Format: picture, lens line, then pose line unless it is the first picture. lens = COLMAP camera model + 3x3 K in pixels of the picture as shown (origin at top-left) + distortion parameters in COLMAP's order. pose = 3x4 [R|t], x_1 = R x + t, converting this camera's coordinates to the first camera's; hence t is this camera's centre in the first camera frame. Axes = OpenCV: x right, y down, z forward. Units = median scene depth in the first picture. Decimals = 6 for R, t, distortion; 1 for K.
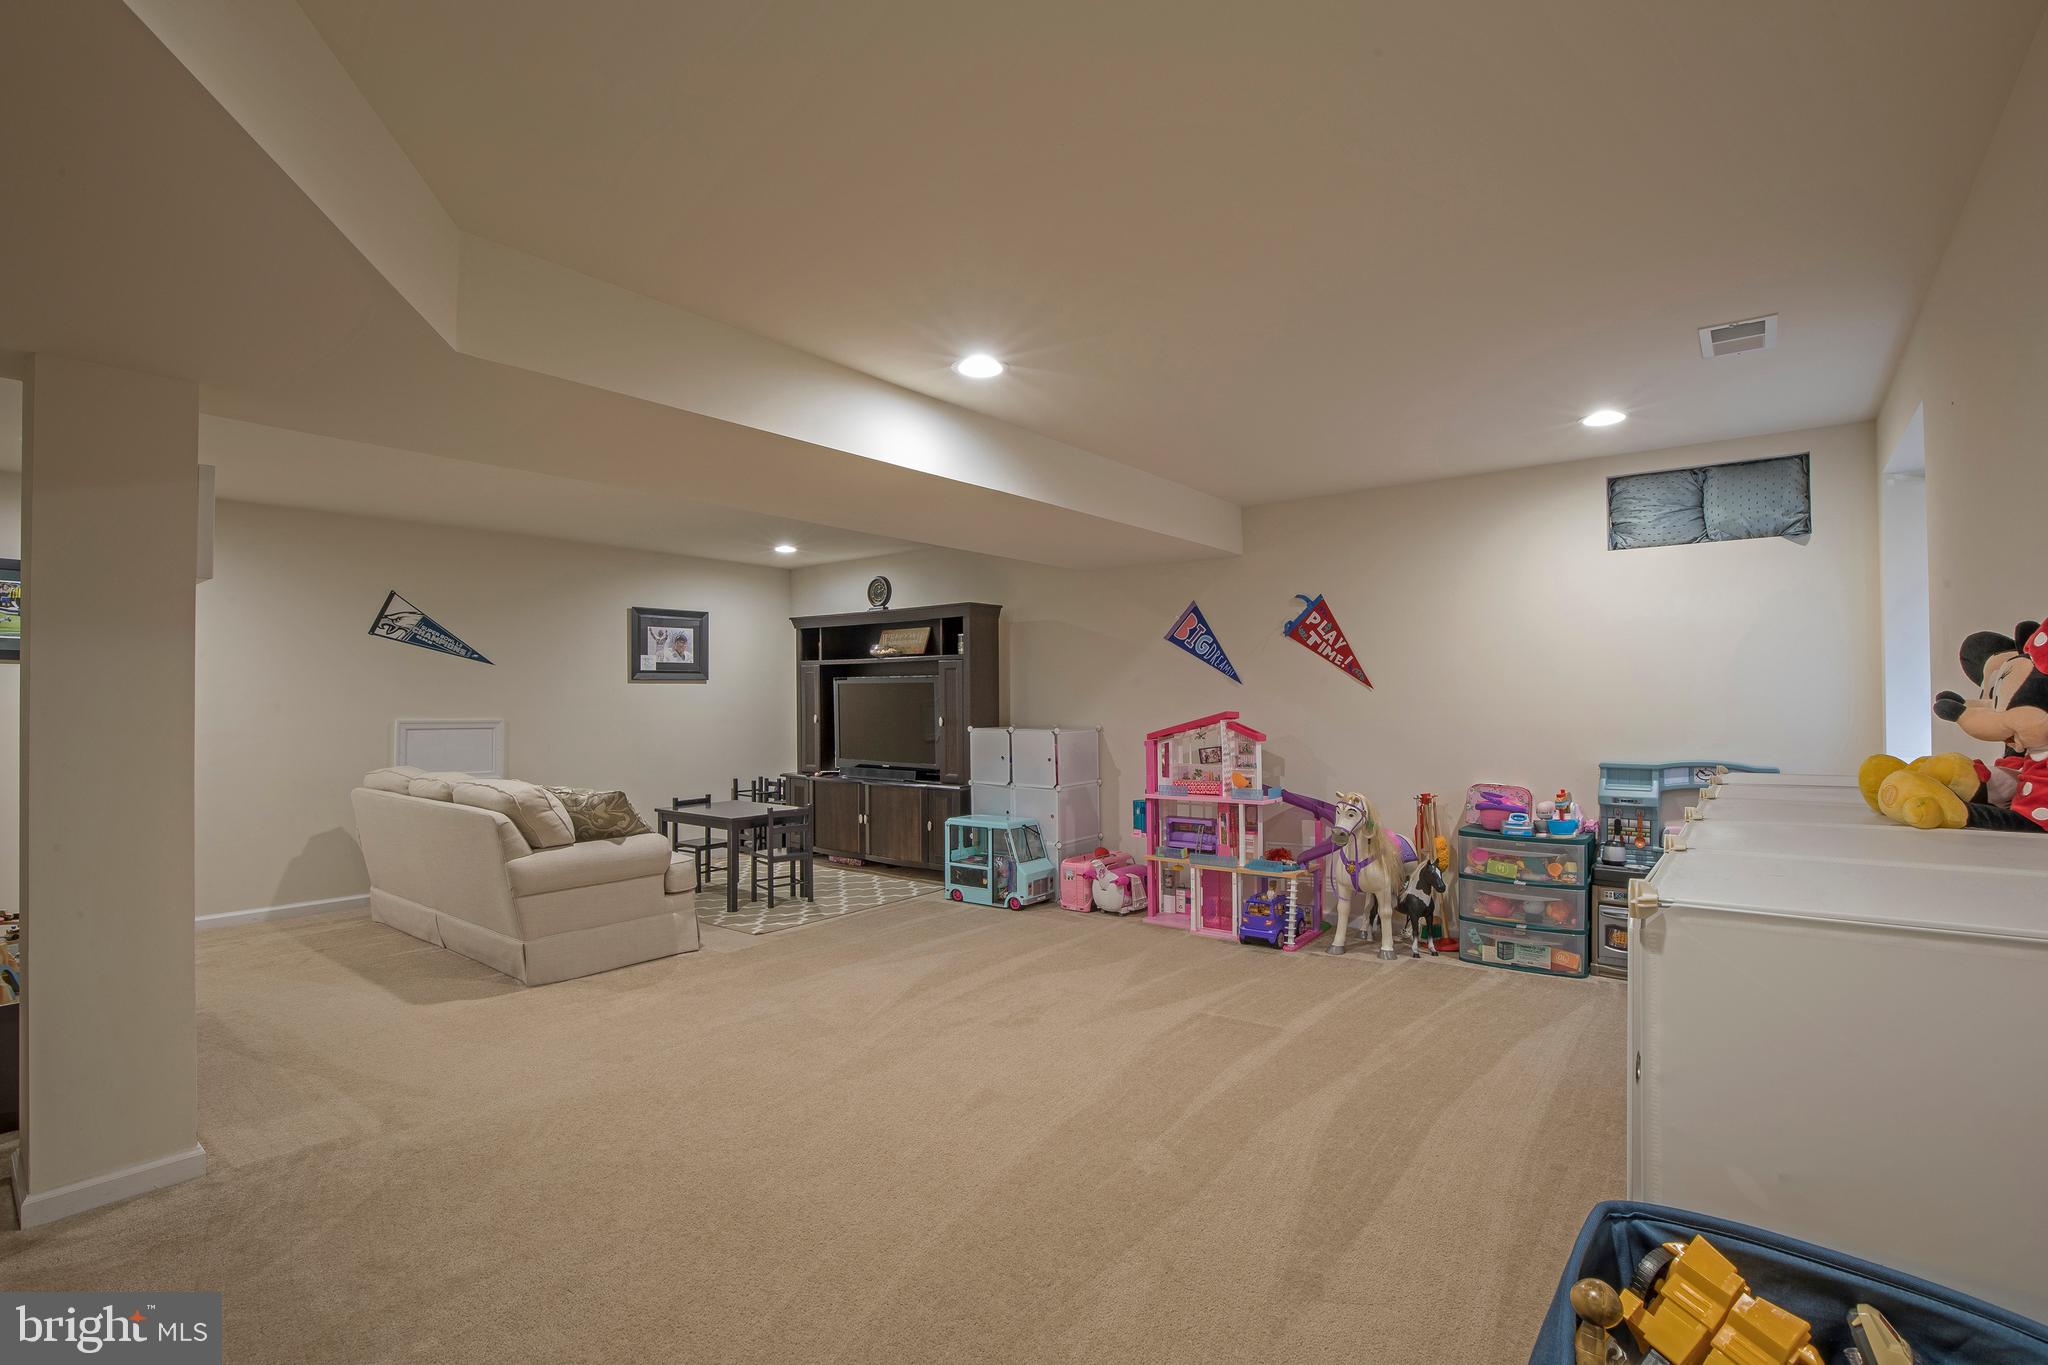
lens RADIAL K [[953.5, 0, 1018.6], [0, 953.5, 669.4], [0, 0, 1]] dist [-0.028008, 0.000745]
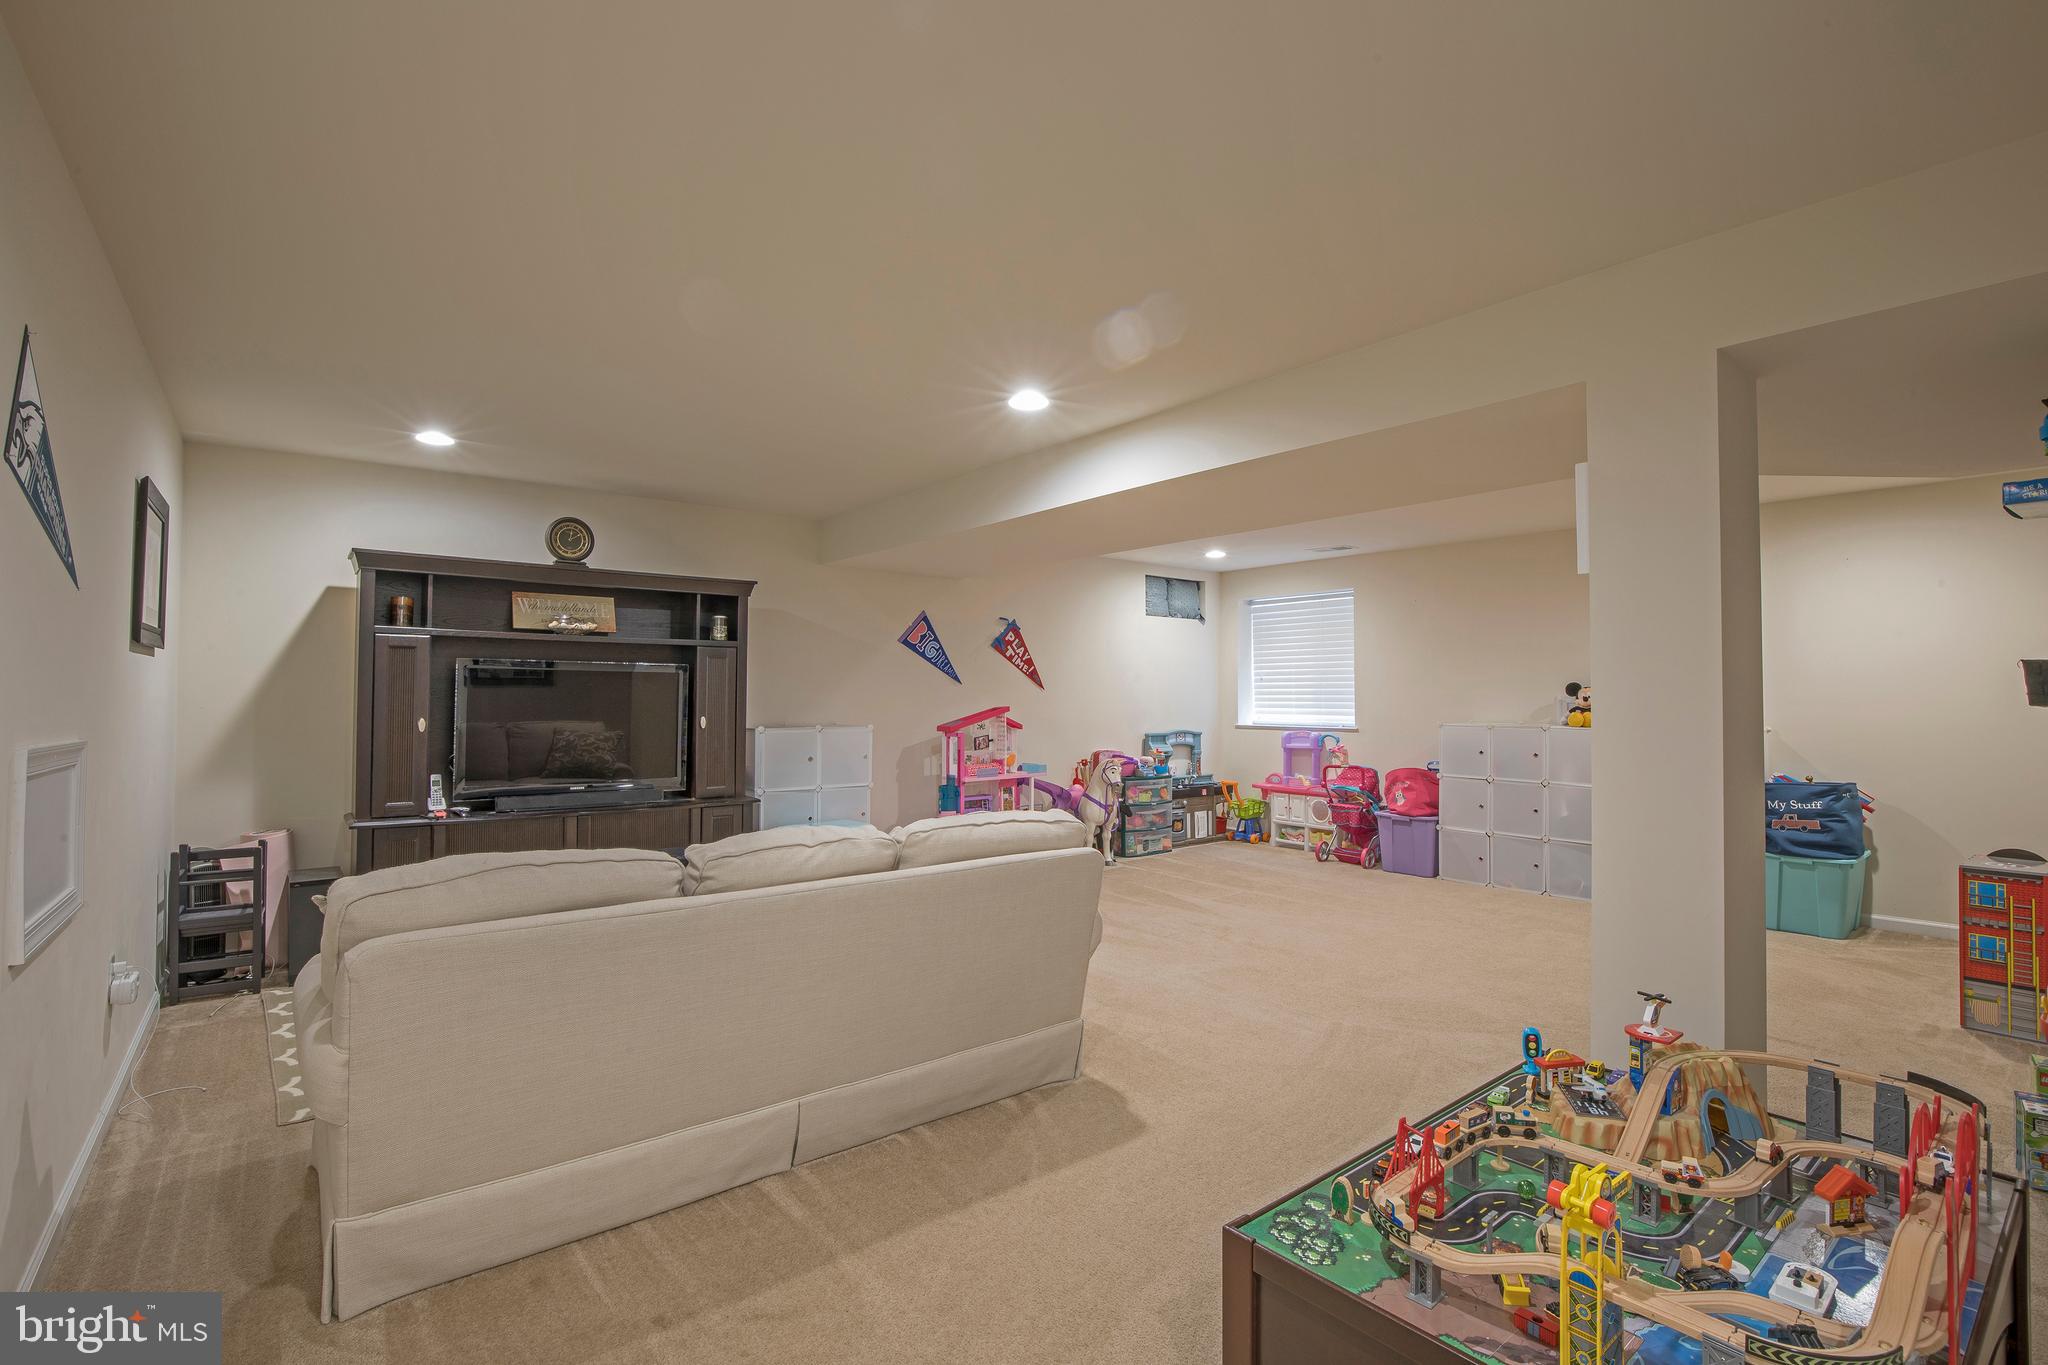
lens RADIAL K [[953.5, 0, 1018.6], [0, 953.5, 669.4], [0, 0, 1]] dist [-0.028008, 0.000745]
pose [[0.215084, 0.035733, 0.975942, -0.990179], [-0.031459, 0.999065, -0.029647, 0.031645], [-0.976089, -0.024325, 0.216007, 0.698788]]
